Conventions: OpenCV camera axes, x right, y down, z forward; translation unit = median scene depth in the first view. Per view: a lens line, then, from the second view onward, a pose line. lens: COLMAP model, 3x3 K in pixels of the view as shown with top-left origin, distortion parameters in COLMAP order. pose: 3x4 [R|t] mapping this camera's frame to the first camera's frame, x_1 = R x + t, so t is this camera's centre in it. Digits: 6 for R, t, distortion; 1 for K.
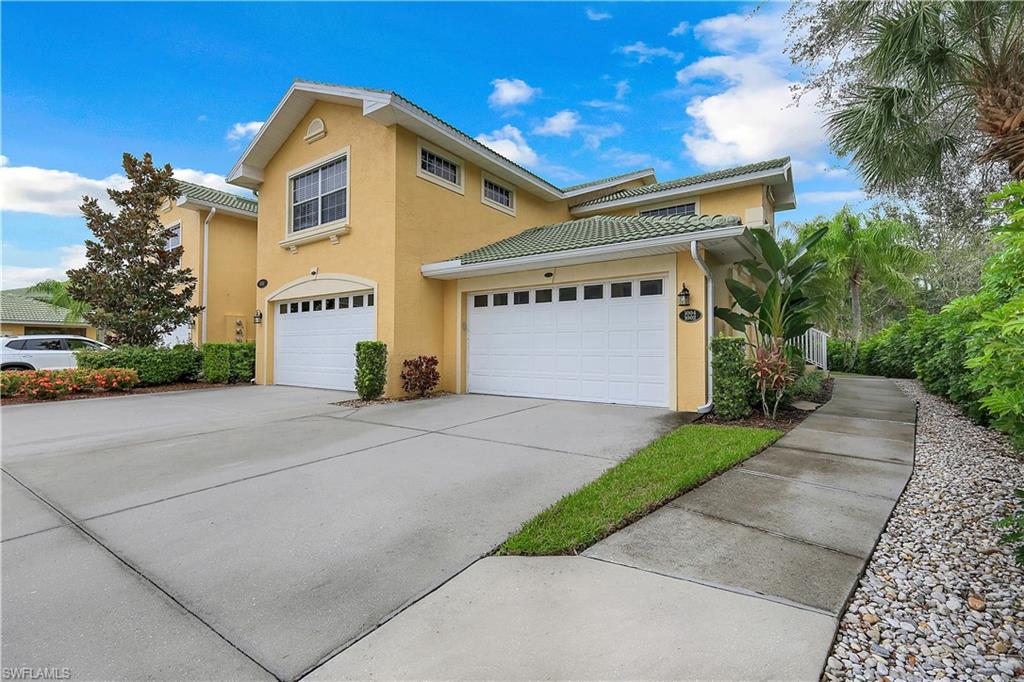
lens RADIAL K [[446.4, 0, 507.1], [0, 446.4, 338.0], [0, 0, 1]] dist [0.007376, 0.000131]
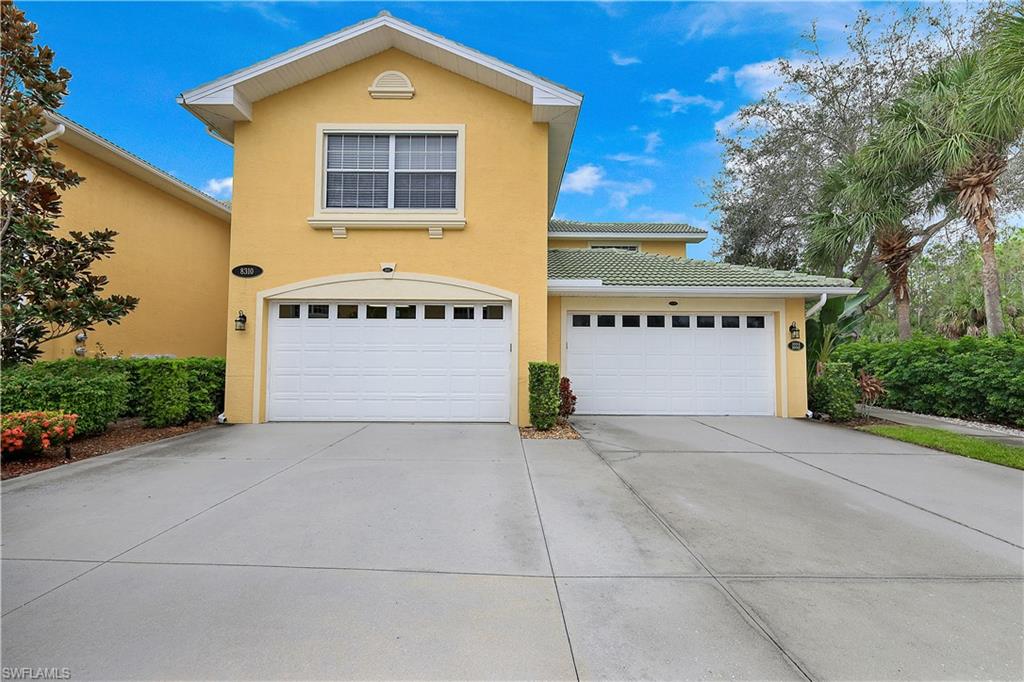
lens RADIAL K [[446.4, 0, 508.2], [0, 446.4, 346.4], [0, 0, 1]] dist [0.007376, 0.000131]
pose [[0.820165, 0.031831, 0.571241, -0.717034], [-0.017997, 0.999392, -0.029849, 0.004487], [-0.571844, 0.014200, 0.820240, 0.271173]]
